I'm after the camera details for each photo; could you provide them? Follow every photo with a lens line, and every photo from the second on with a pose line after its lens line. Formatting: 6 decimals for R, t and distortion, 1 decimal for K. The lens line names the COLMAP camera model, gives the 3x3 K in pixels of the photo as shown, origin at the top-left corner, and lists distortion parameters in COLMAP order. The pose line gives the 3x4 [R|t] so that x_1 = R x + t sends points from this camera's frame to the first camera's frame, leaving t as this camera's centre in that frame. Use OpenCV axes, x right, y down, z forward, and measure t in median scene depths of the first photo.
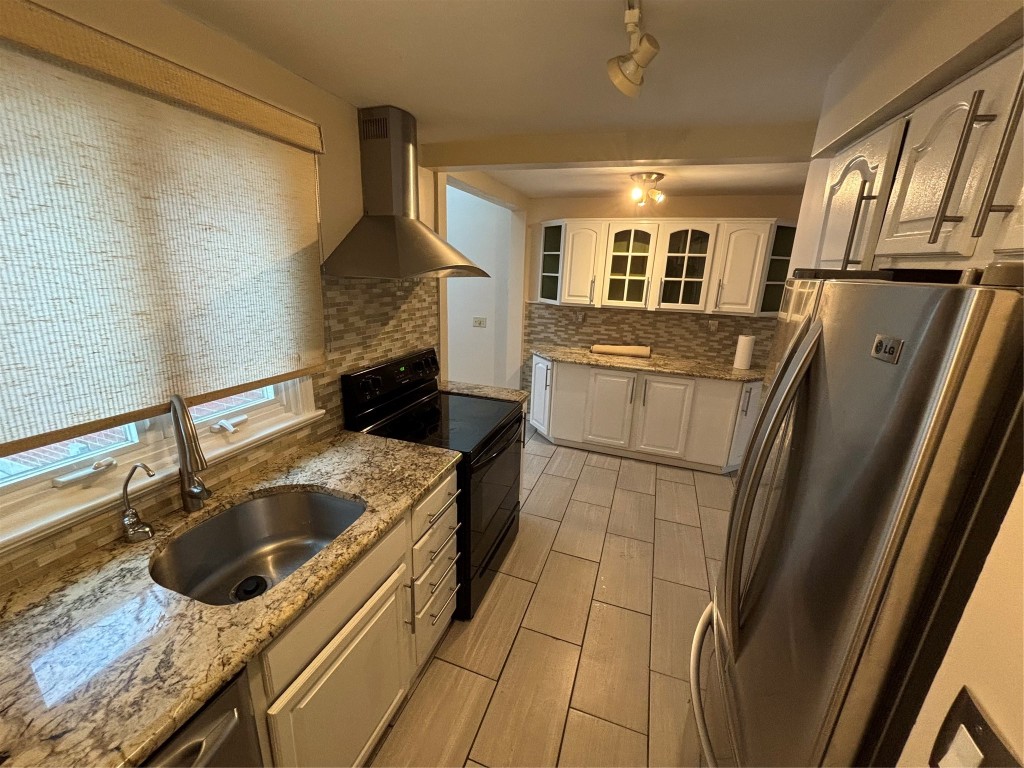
lens RADIAL K [[415.6, 0, 506.5], [0, 415.6, 386.1], [0, 0, 1]] dist [-0.001809, -0.000933]
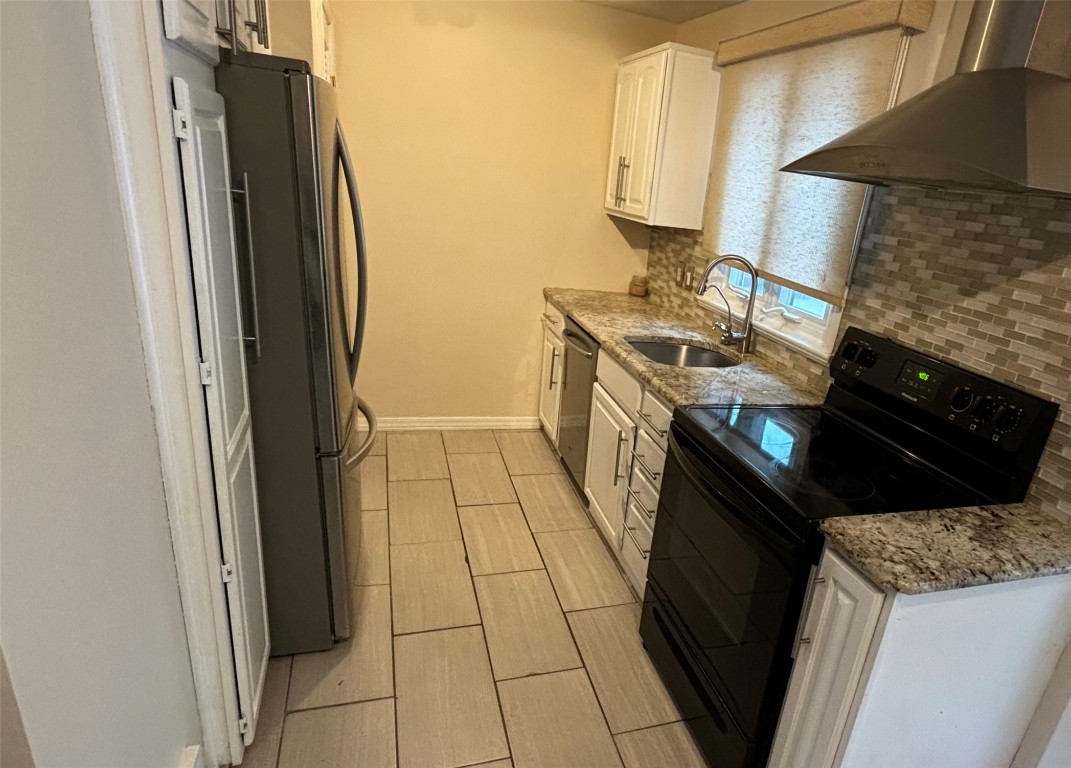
lens RADIAL K [[521.1, 0, 535.5], [0, 521.1, 384.0], [0, 0, 1]] dist [0.002190, 0.000260]
pose [[-0.809897, 0.120912, -0.573974, 0.579560], [-0.284173, 0.775144, 0.564268, -0.290696], [0.513139, 0.620107, -0.593427, 1.233646]]
